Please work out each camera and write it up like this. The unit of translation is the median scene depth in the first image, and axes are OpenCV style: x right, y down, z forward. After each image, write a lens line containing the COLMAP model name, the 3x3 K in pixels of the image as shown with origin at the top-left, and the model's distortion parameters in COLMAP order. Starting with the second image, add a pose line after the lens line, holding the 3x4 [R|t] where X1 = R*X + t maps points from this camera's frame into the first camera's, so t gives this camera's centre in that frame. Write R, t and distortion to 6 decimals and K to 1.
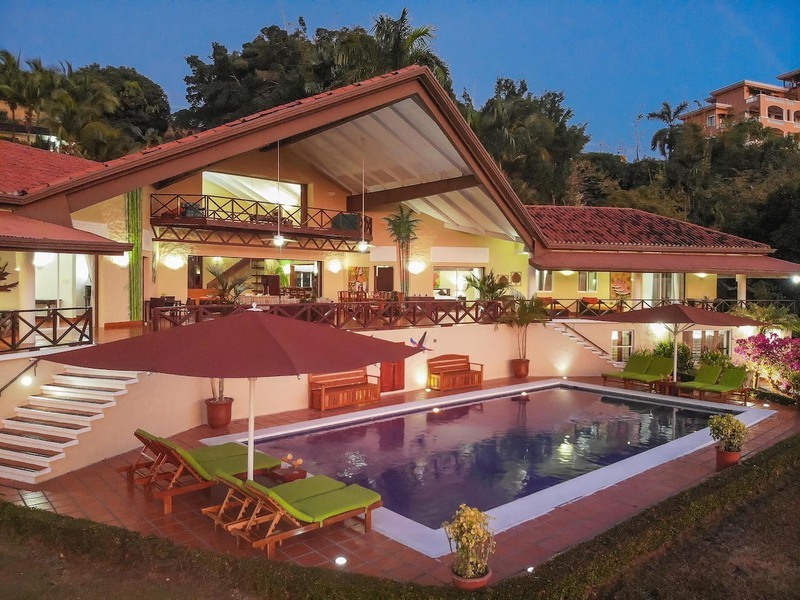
lens RADIAL K [[581.4, 0, 400.0], [0, 581.4, 300.0], [0, 0, 1]] dist [0.029146, -0.140246]
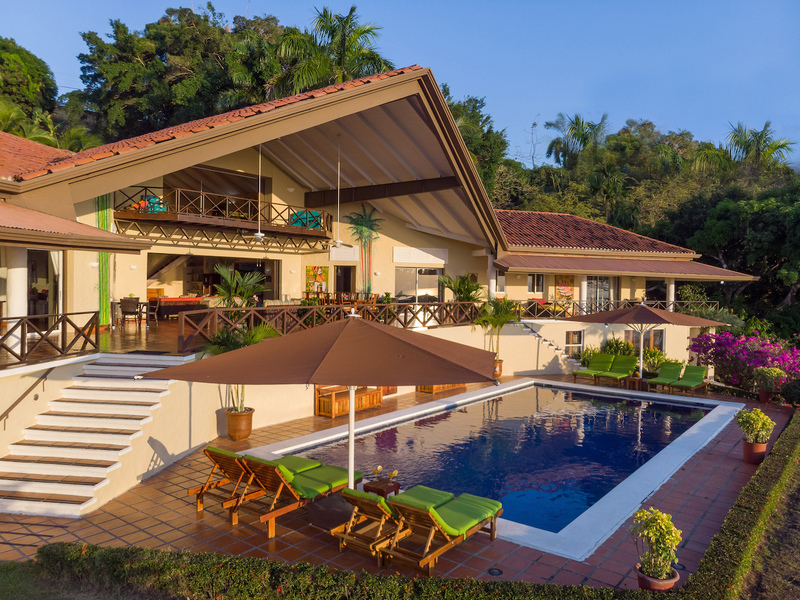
lens RADIAL K [[587.9, 0, 400.0], [0, 587.9, 300.0], [0, 0, 1]] dist [-0.068560, 0.091929]
pose [[0.982959, 0.001514, 0.183818, -0.115031], [-0.002024, 0.999995, 0.002588, -0.003905], [-0.183813, -0.002916, 0.982957, 0.016246]]
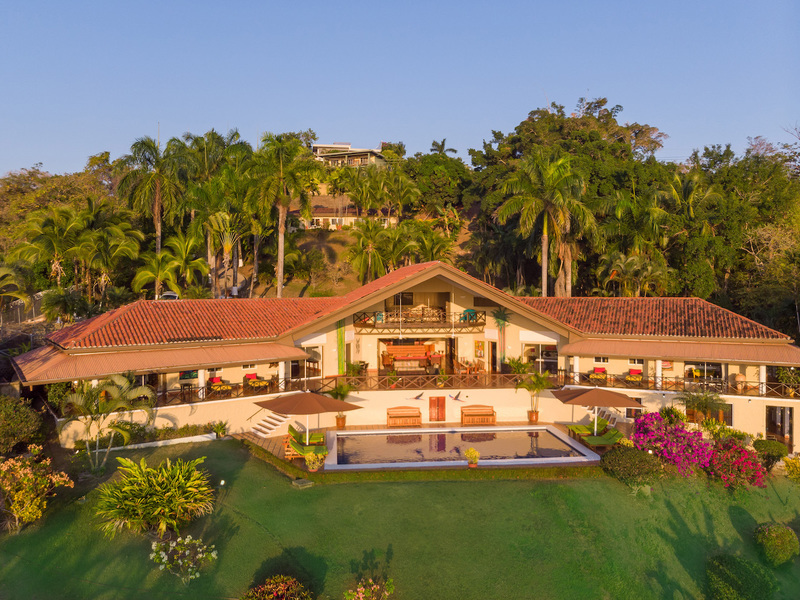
lens RADIAL K [[566.0, 0, 400.0], [0, 566.0, 300.0], [0, 0, 1]] dist [0.000619, -0.116171]
pose [[0.823949, 0.008120, -0.566606, 0.641859], [-0.011997, 0.999923, -0.003116, -0.163476], [0.566537, 0.009365, 0.823983, -0.434511]]
